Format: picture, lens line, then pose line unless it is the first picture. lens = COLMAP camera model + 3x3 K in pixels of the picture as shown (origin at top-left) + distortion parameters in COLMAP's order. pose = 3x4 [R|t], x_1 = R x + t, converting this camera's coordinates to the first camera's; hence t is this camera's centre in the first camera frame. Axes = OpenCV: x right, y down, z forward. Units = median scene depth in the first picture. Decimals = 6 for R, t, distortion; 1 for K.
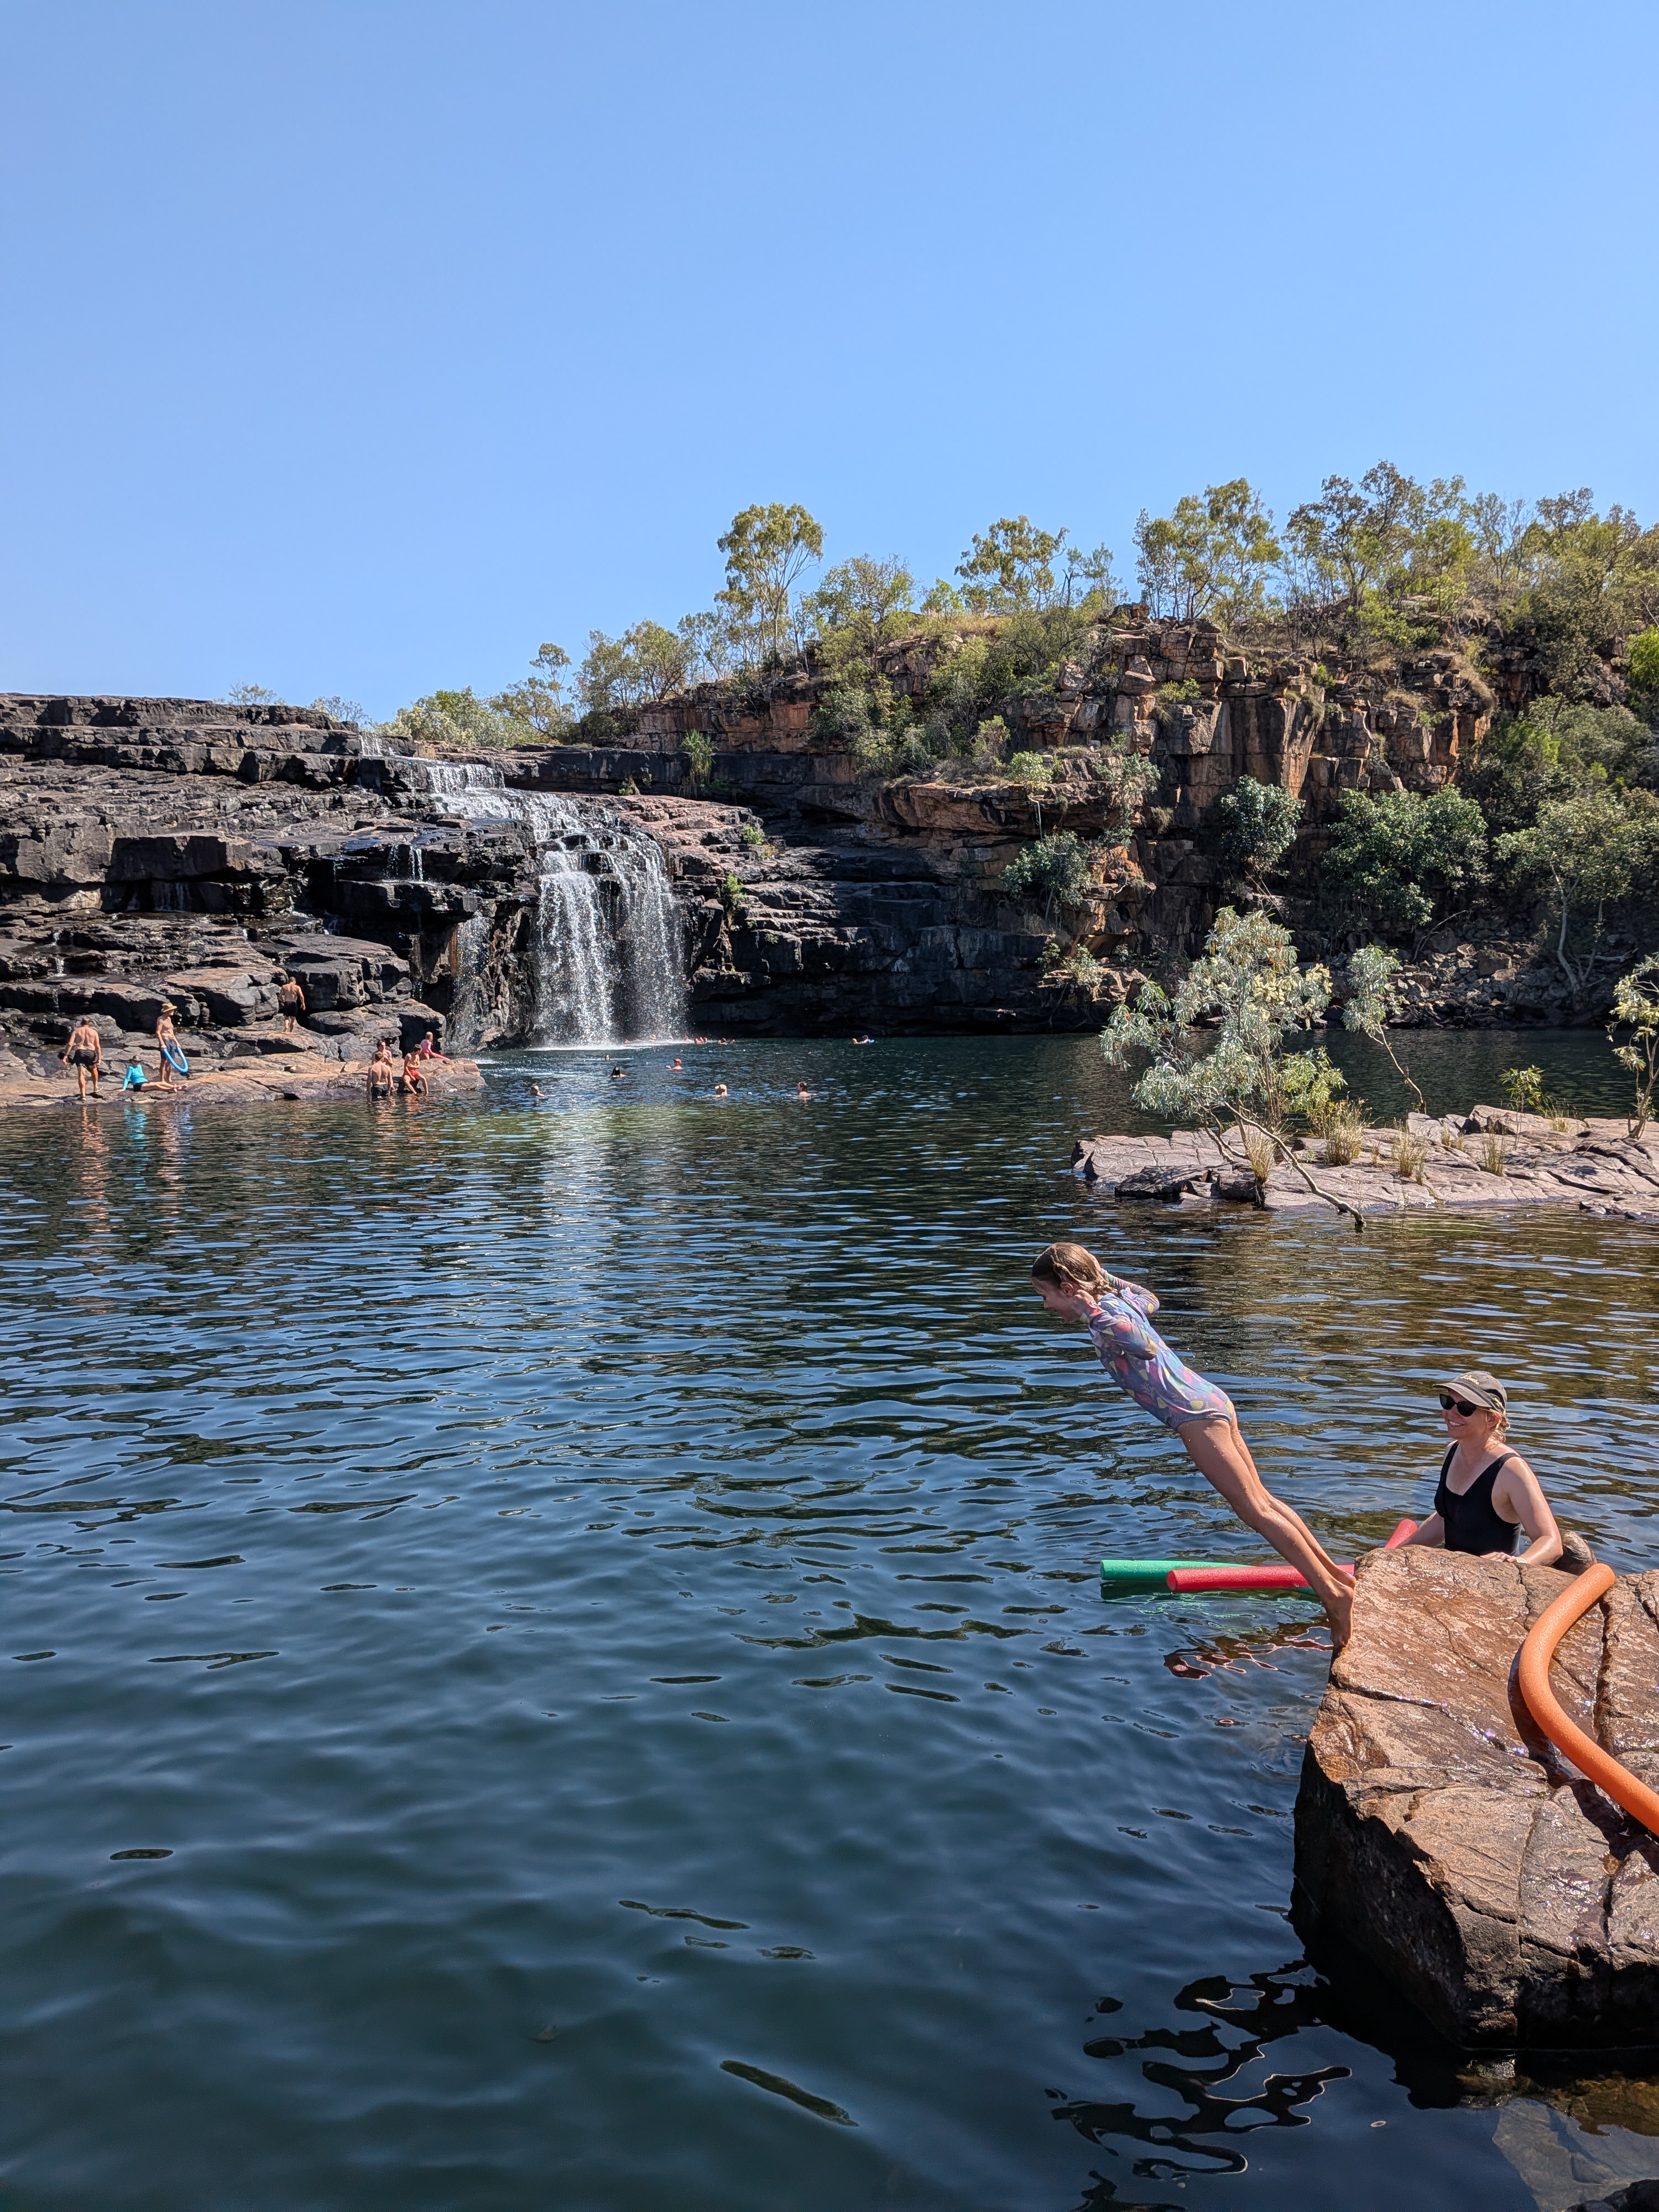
lens RADIAL K [[1615.8, 0, 815.4], [0, 1615.8, 1118.1], [0, 0, 1]] dist [0.087938, -0.149005]
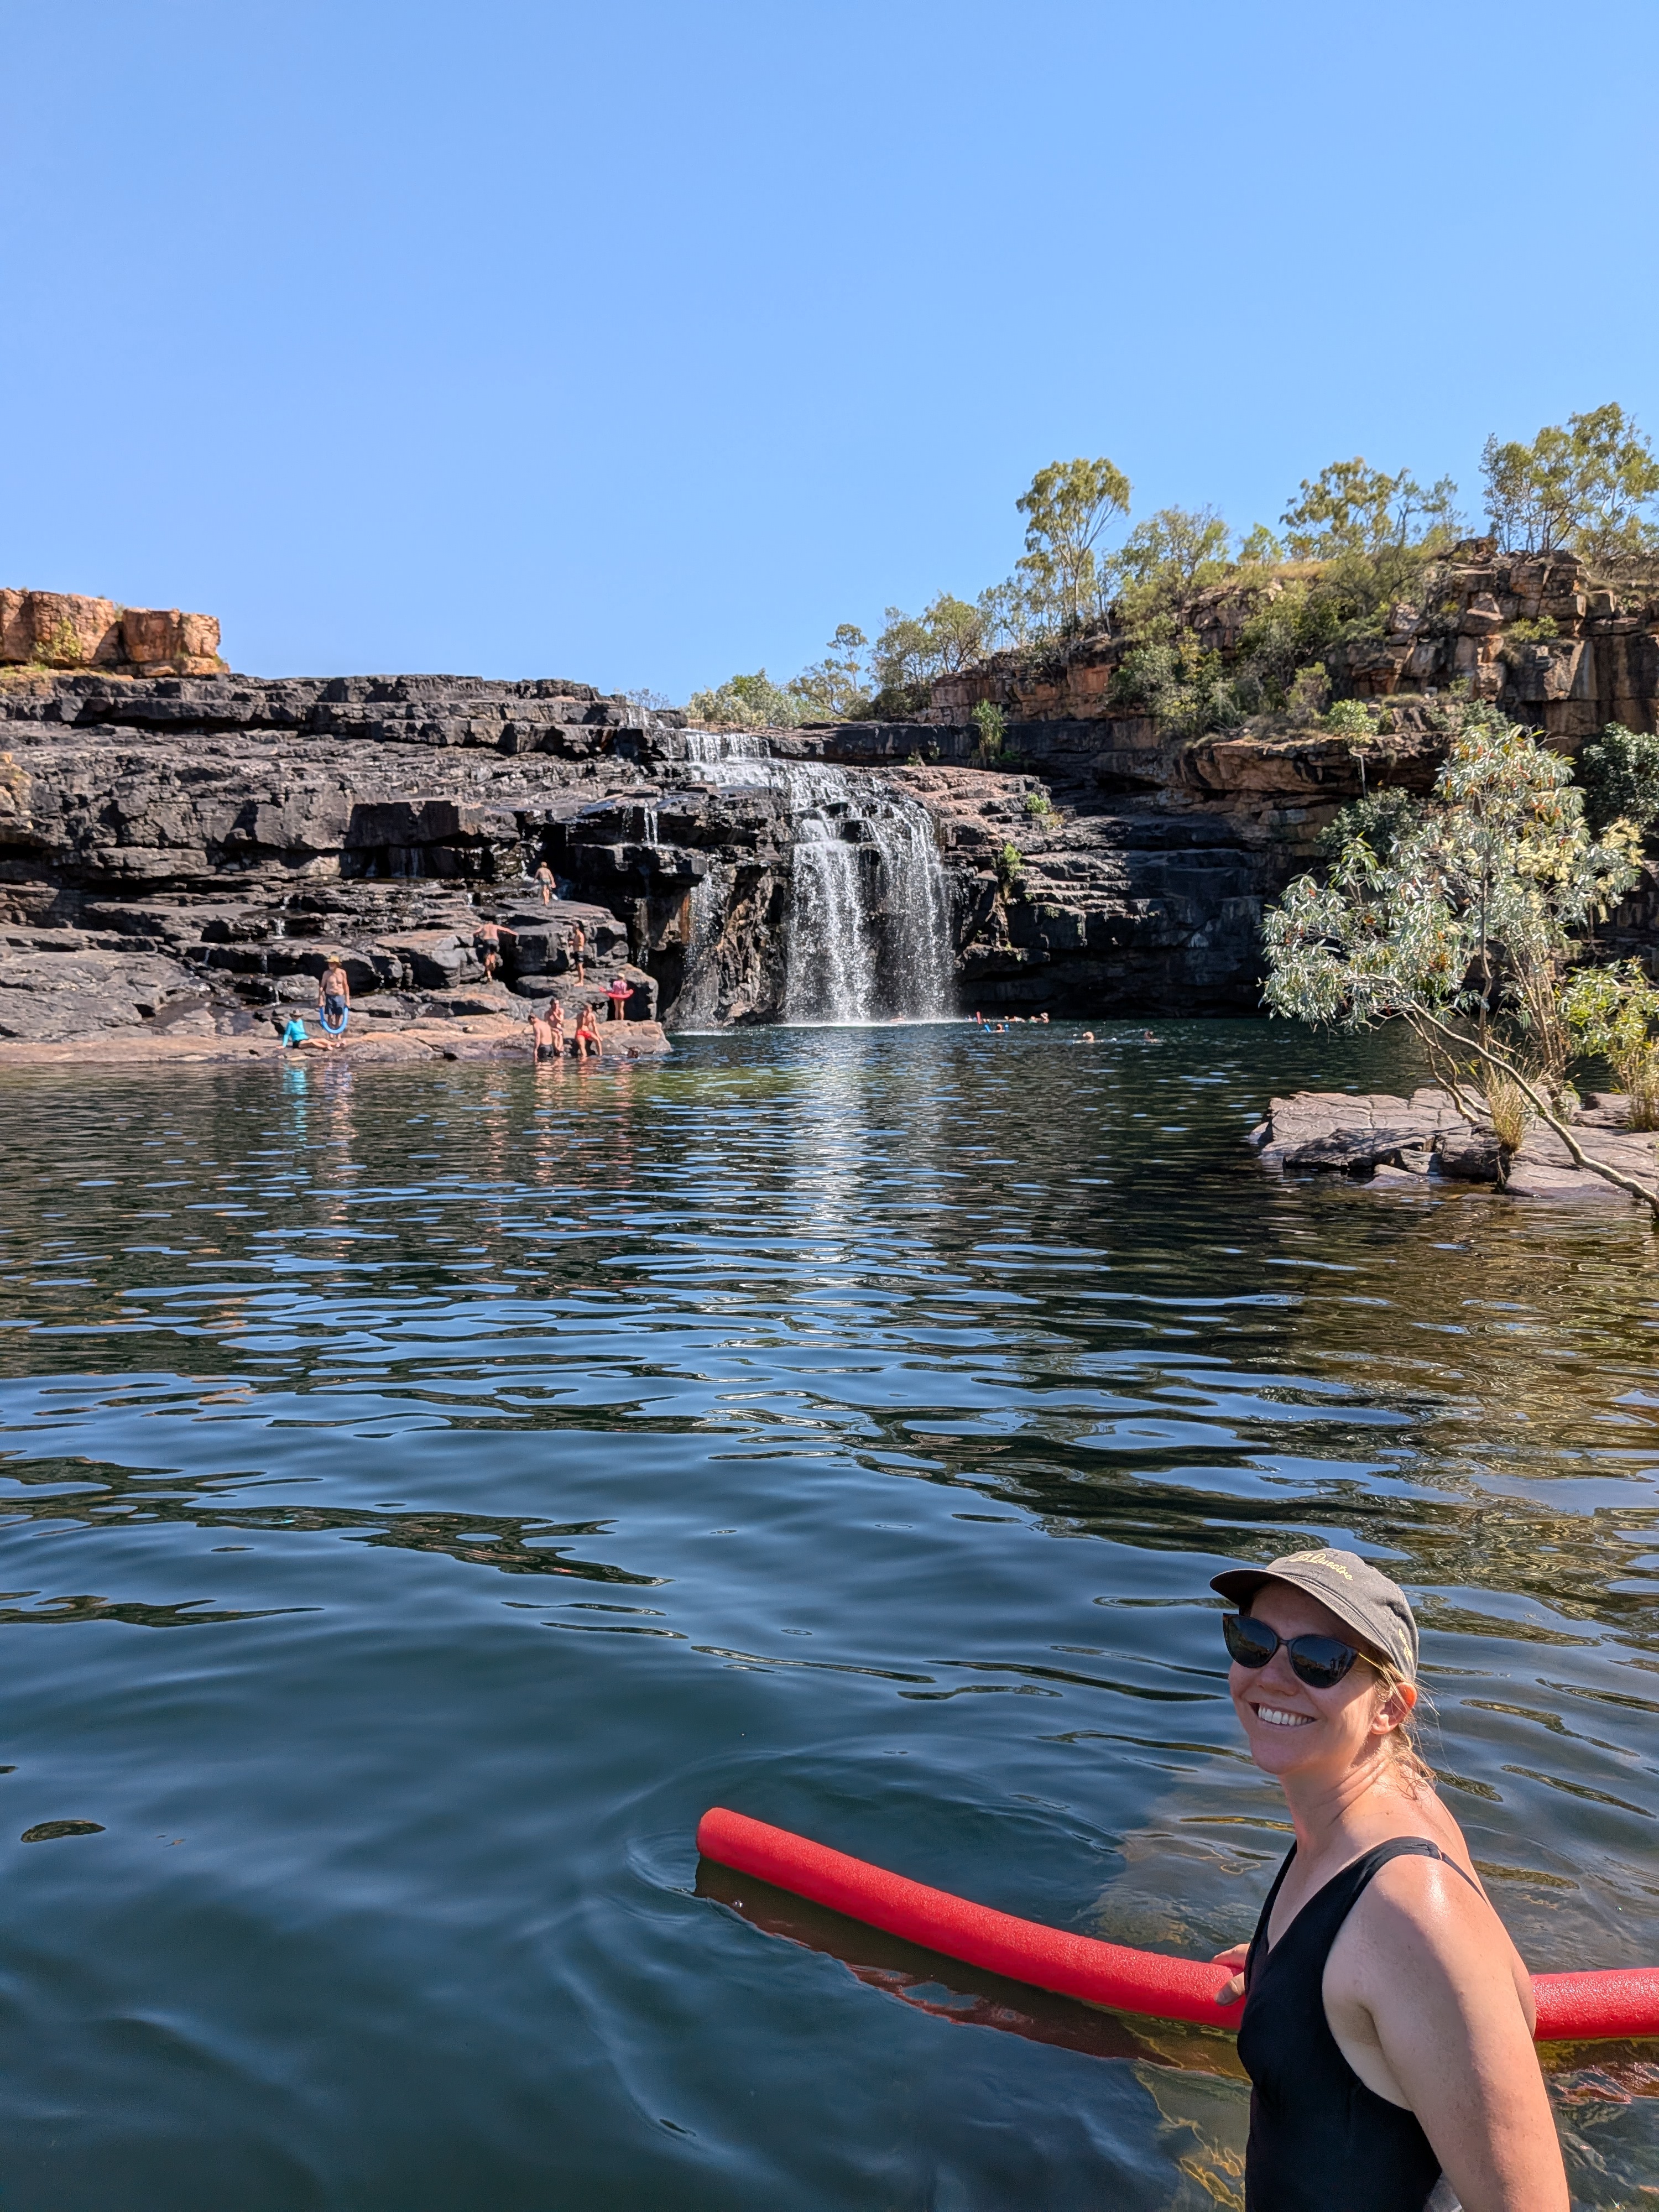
lens RADIAL K [[1615.8, 0, 774.7], [0, 1615.8, 1084.6], [0, 0, 1]] dist [0.087938, -0.149005]
pose [[0.975078, 0.015995, -0.221287, 0.025147], [-0.019846, 0.999688, -0.015192, 0.005386], [0.220975, 0.019205, 0.975090, 0.057972]]
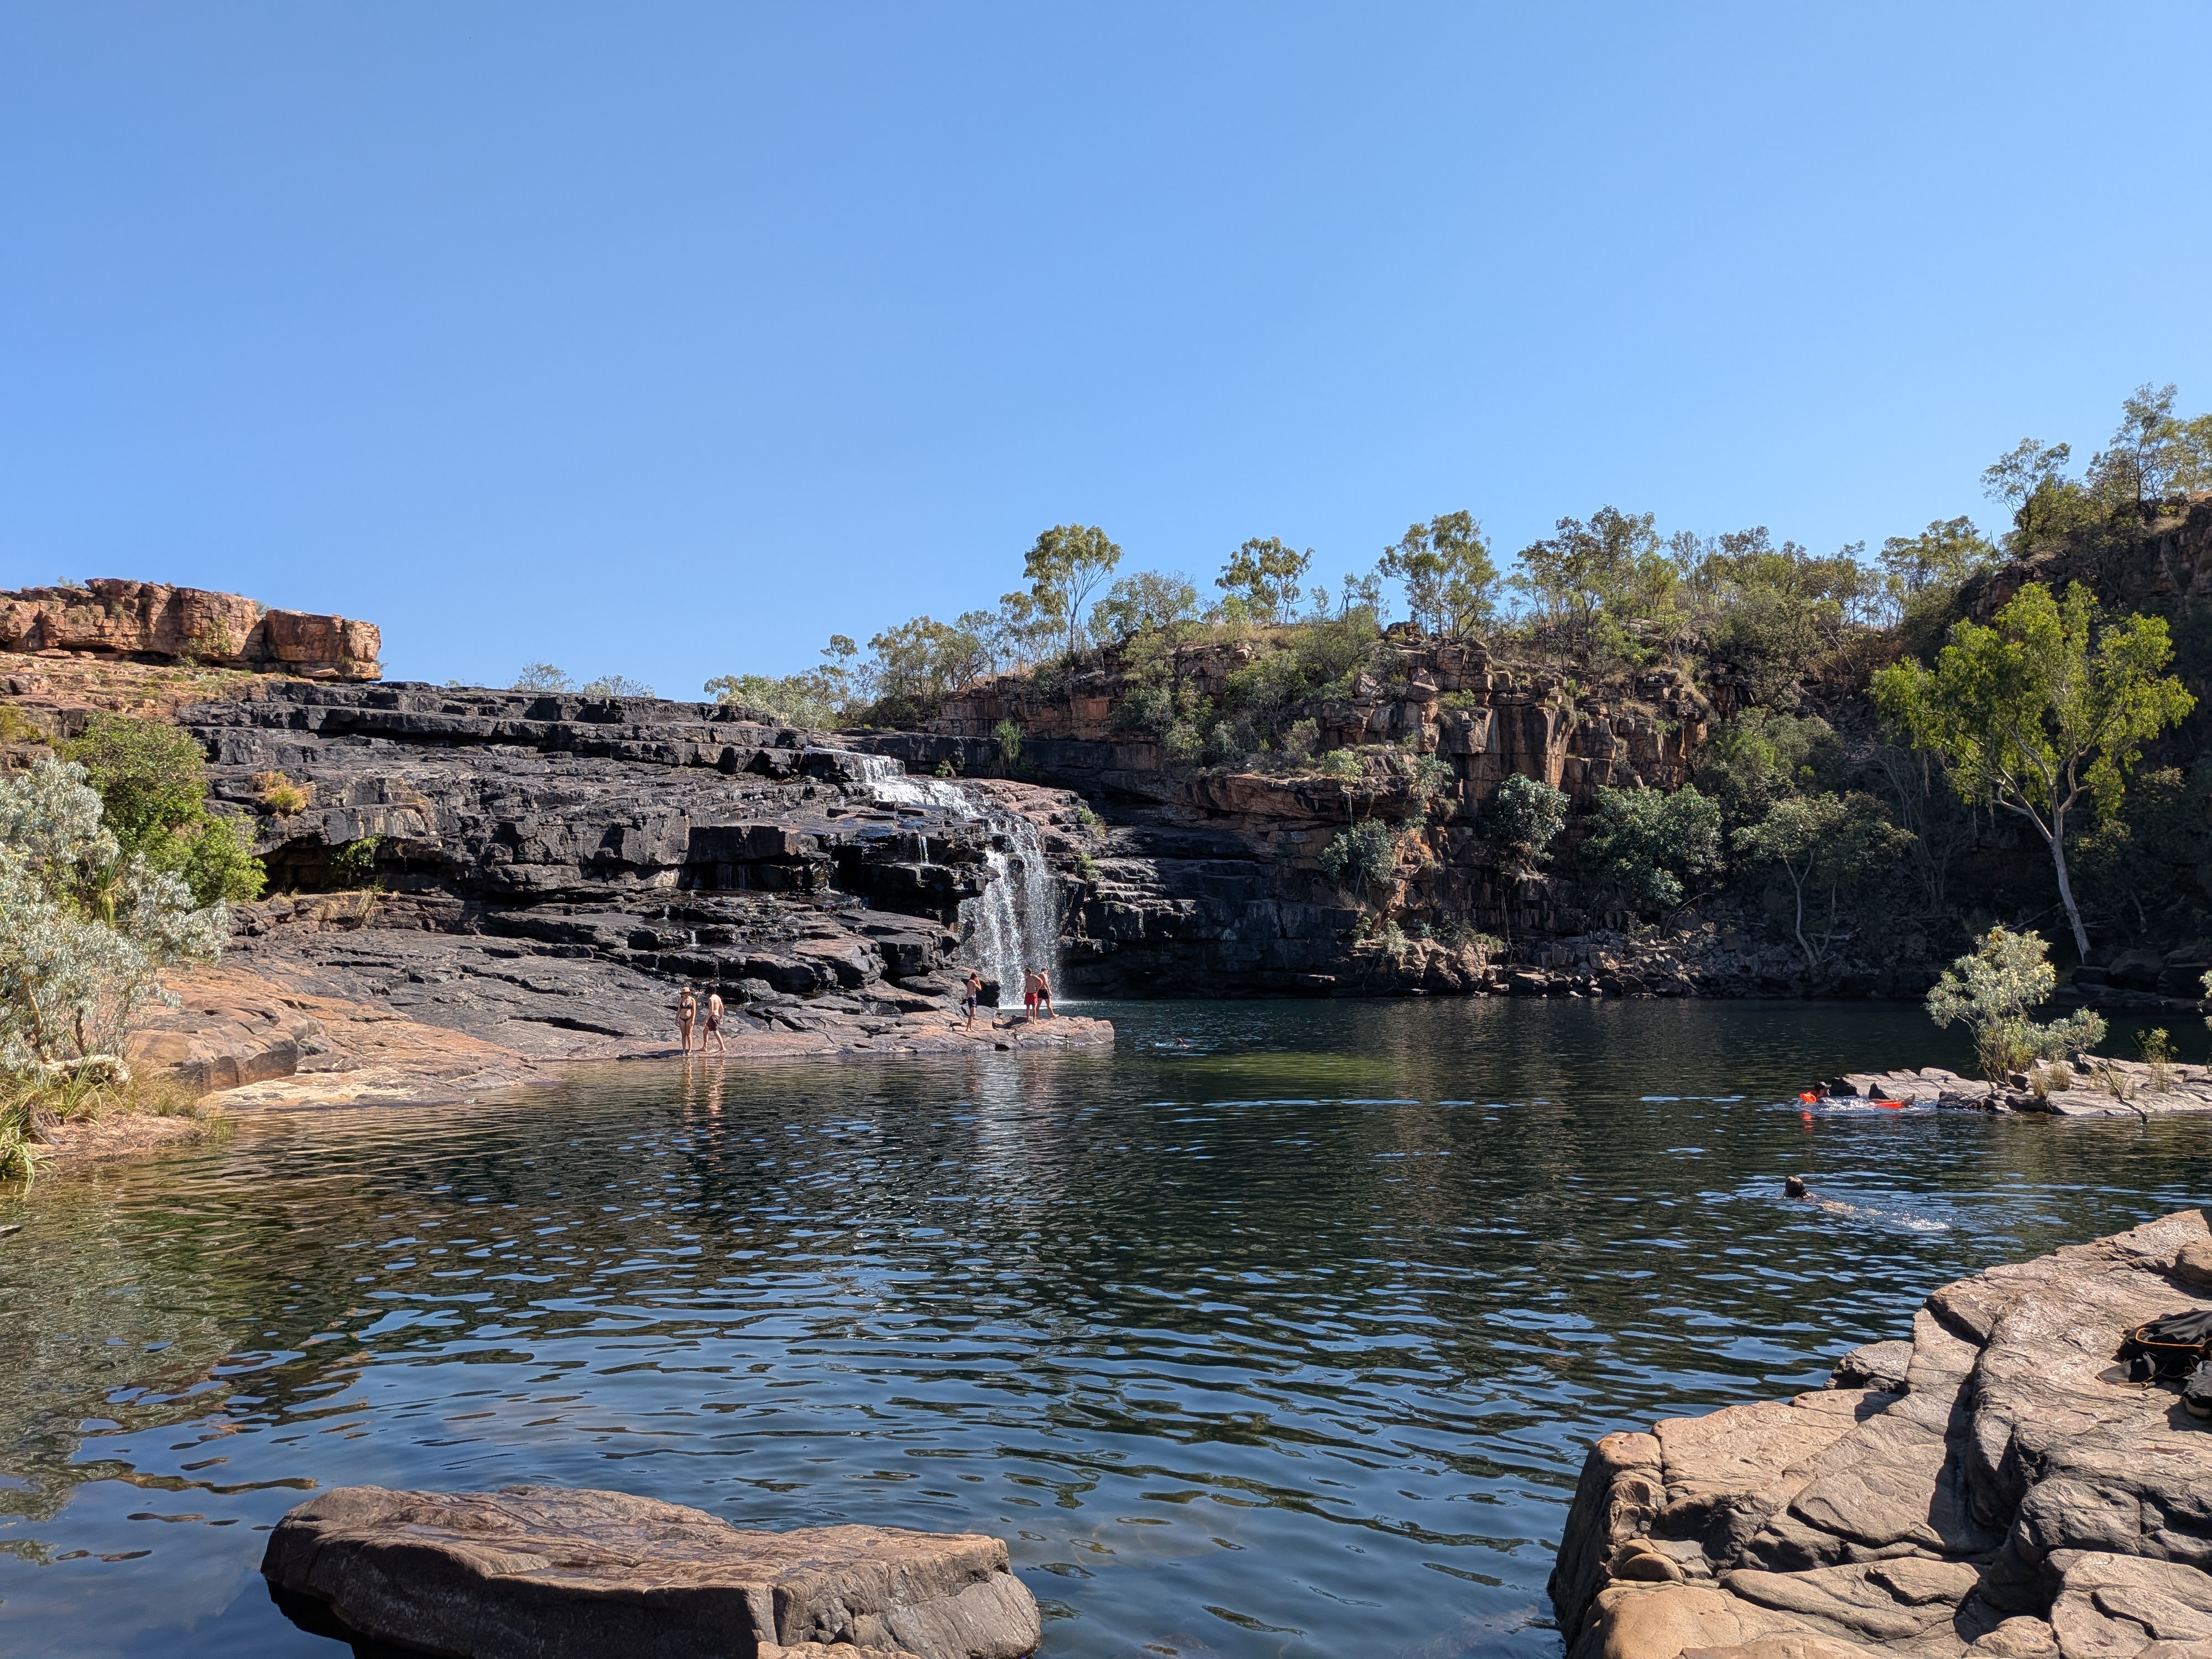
lens RADIAL K [[1615.8, 0, 1071.8], [0, 1615.8, 866.8], [0, 0, 1]] dist [0.087938, -0.149005]
pose [[0.996598, 0.012825, 0.081413, -0.150324], [-0.002150, 0.991528, -0.129878, 0.004295], [-0.082389, 0.129261, 0.988182, -0.099200]]
